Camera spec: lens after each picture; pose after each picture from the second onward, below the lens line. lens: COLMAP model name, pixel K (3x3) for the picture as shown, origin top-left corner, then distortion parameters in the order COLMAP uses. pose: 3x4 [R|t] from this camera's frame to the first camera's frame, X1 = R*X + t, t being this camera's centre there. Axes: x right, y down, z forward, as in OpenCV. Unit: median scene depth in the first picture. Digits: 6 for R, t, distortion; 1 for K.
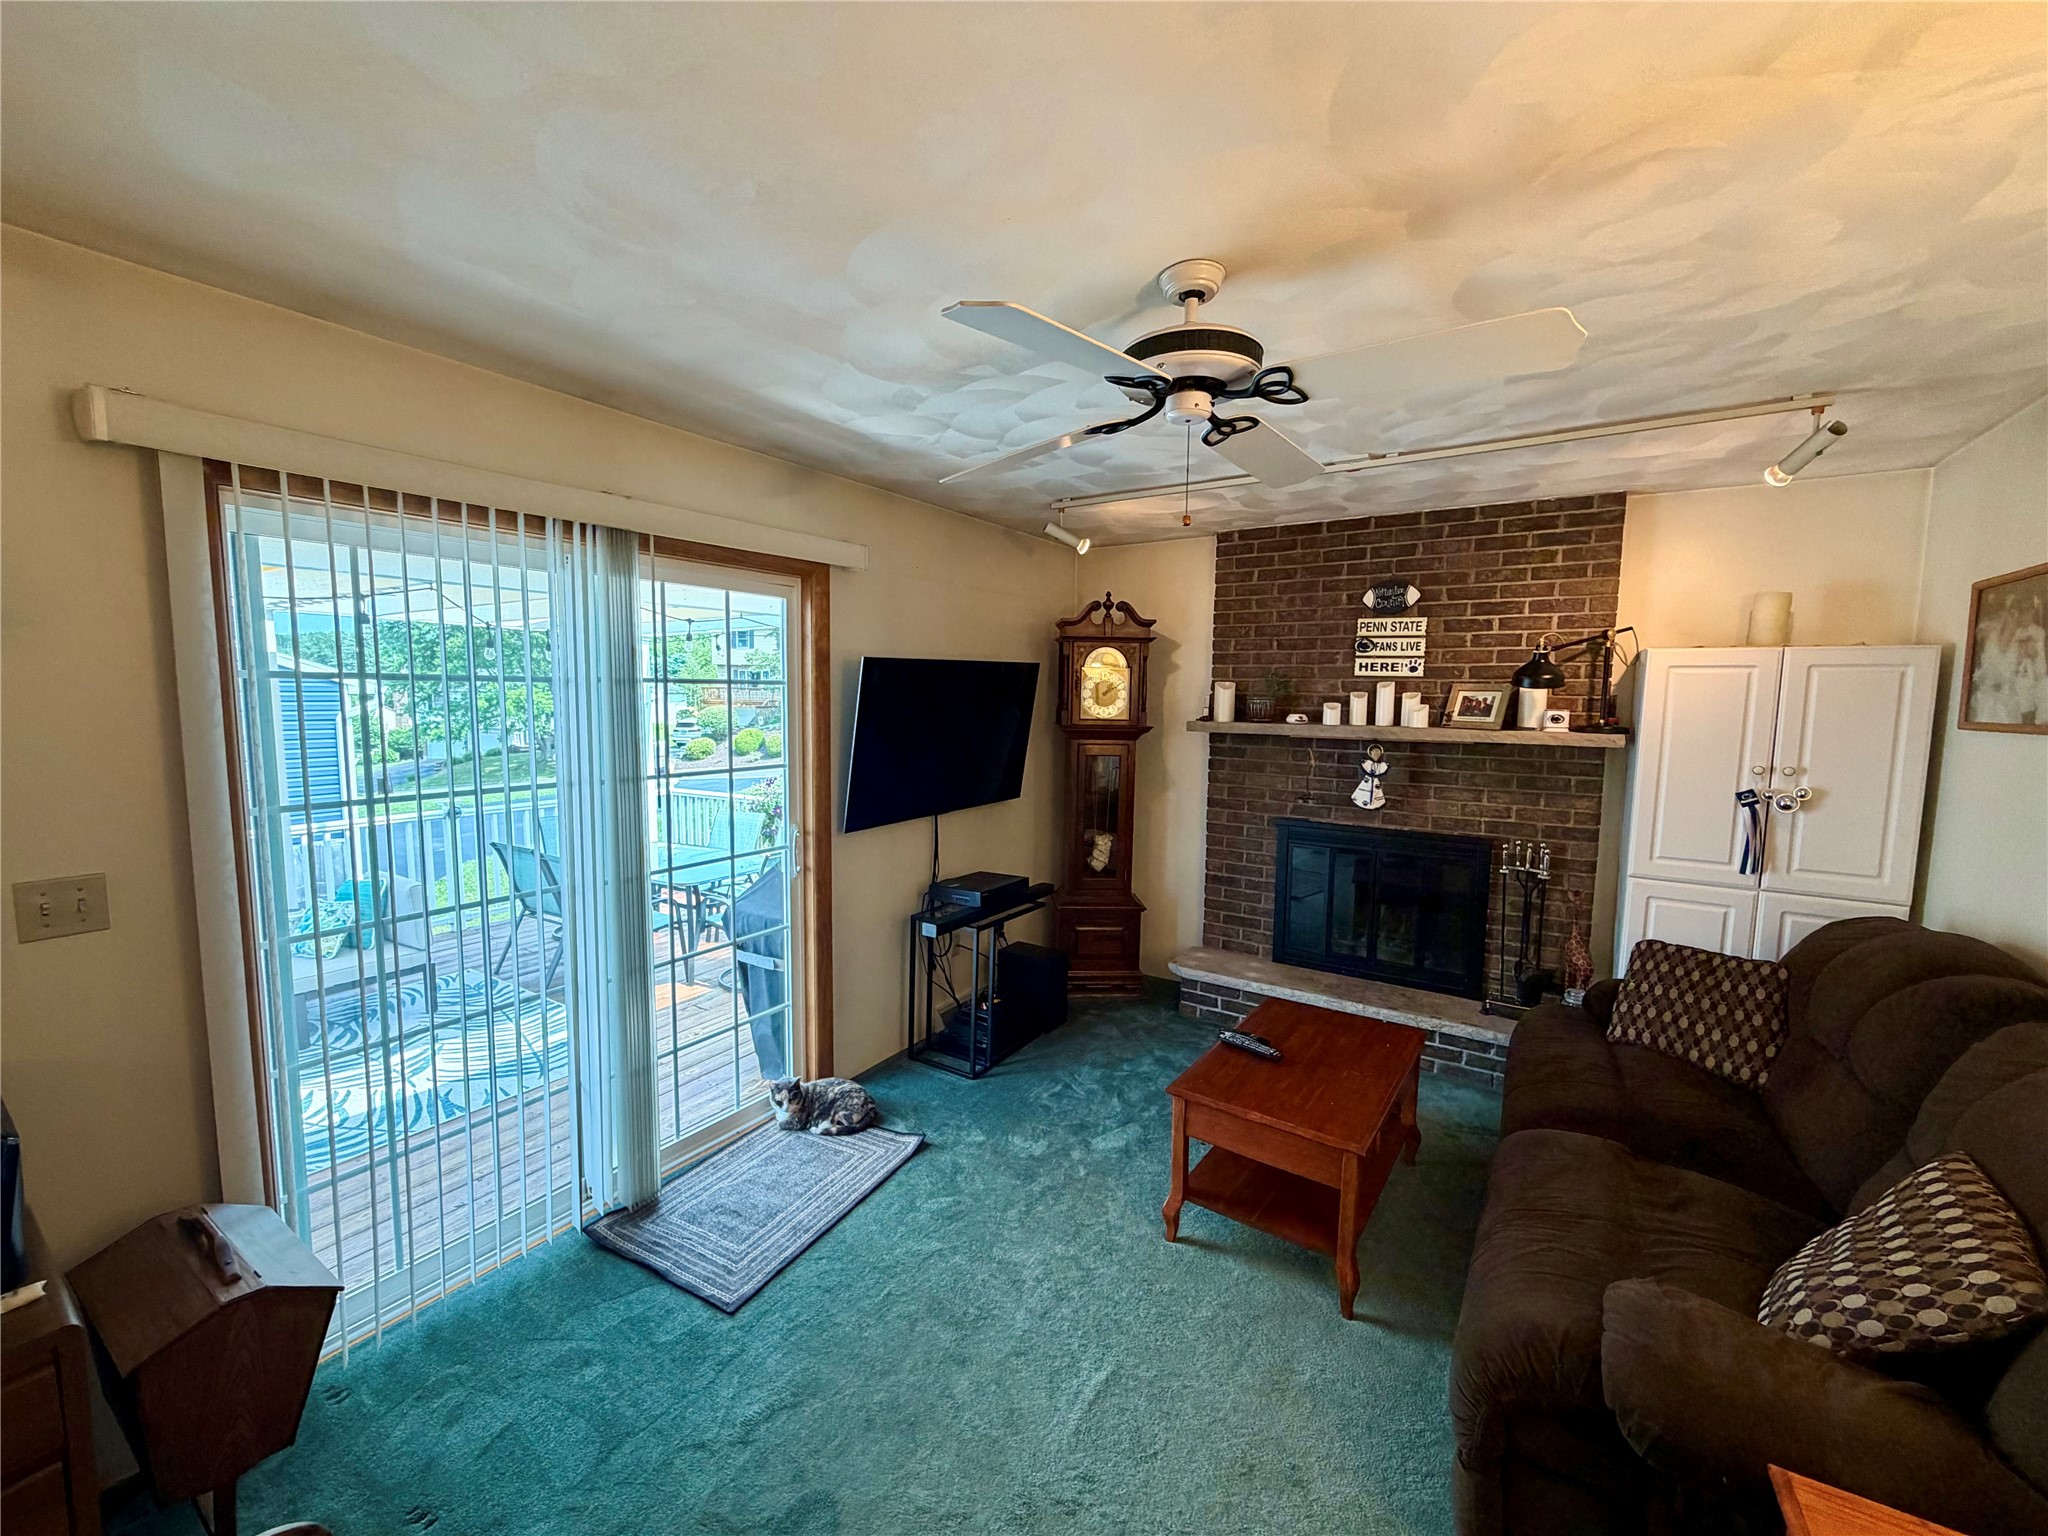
lens RADIAL K [[816.9, 0, 1019.6], [0, 816.9, 771.2], [0, 0, 1]] dist [-0.000465, 0.000320]
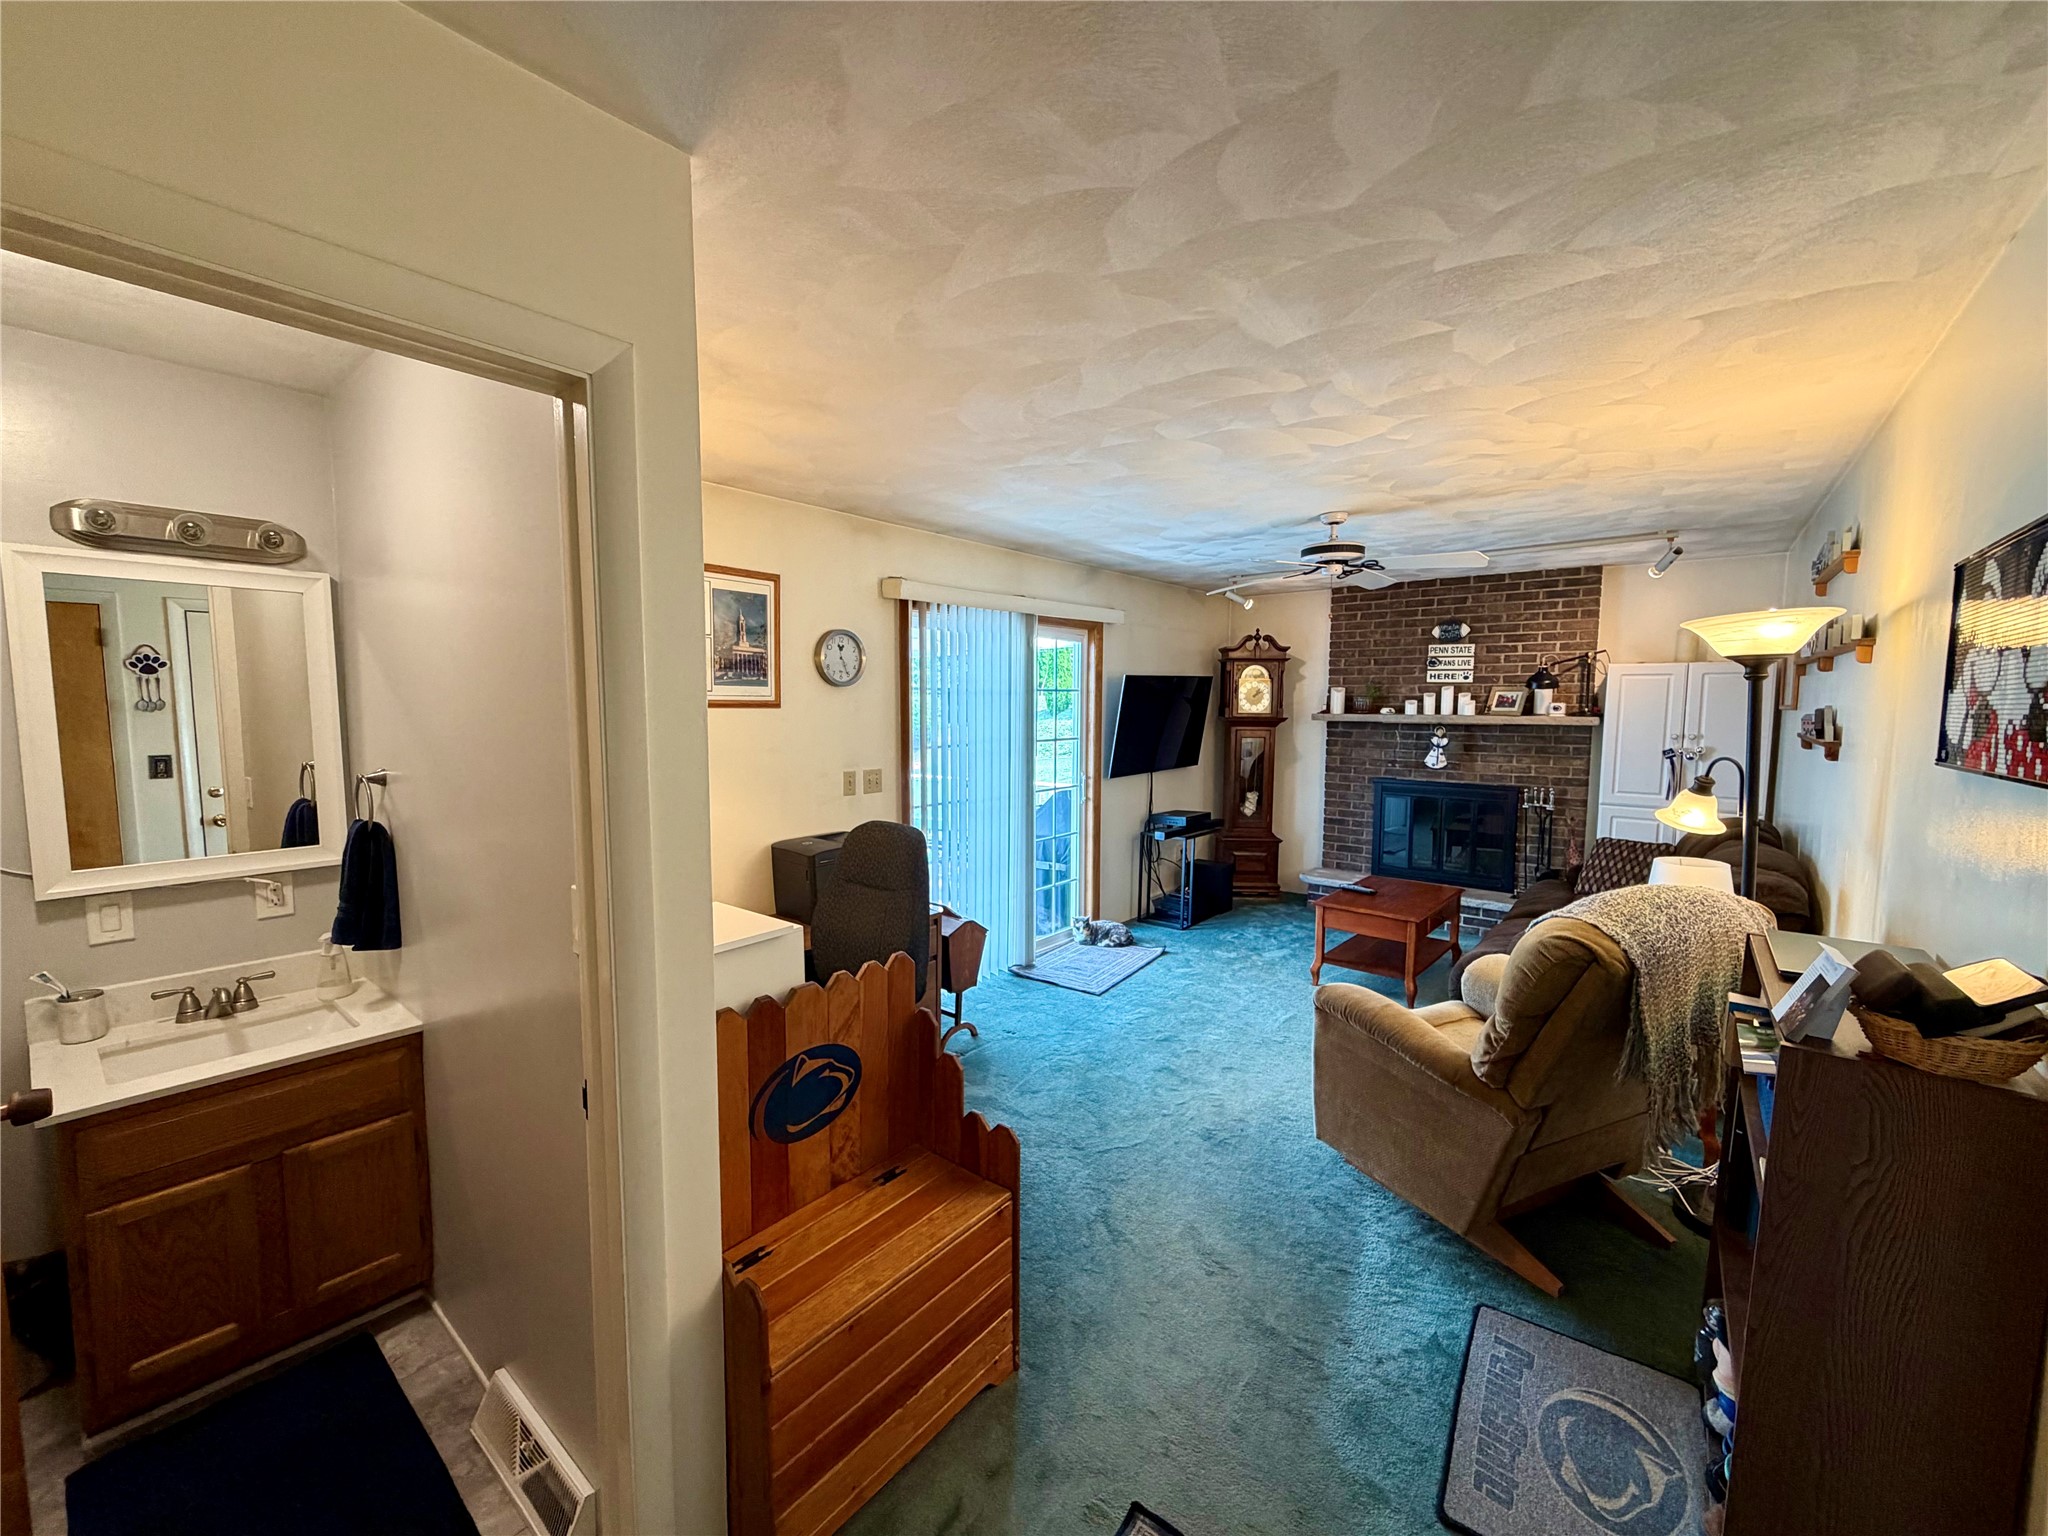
lens RADIAL K [[816.9, 0, 1020.4], [0, 816.9, 772.6], [0, 0, 1]] dist [-0.000465, 0.000320]
pose [[0.994307, -0.000378, -0.106555, -0.193400], [-0.000582, 0.999960, -0.008974, 0.069941], [0.106554, 0.008985, 0.994266, -0.634195]]
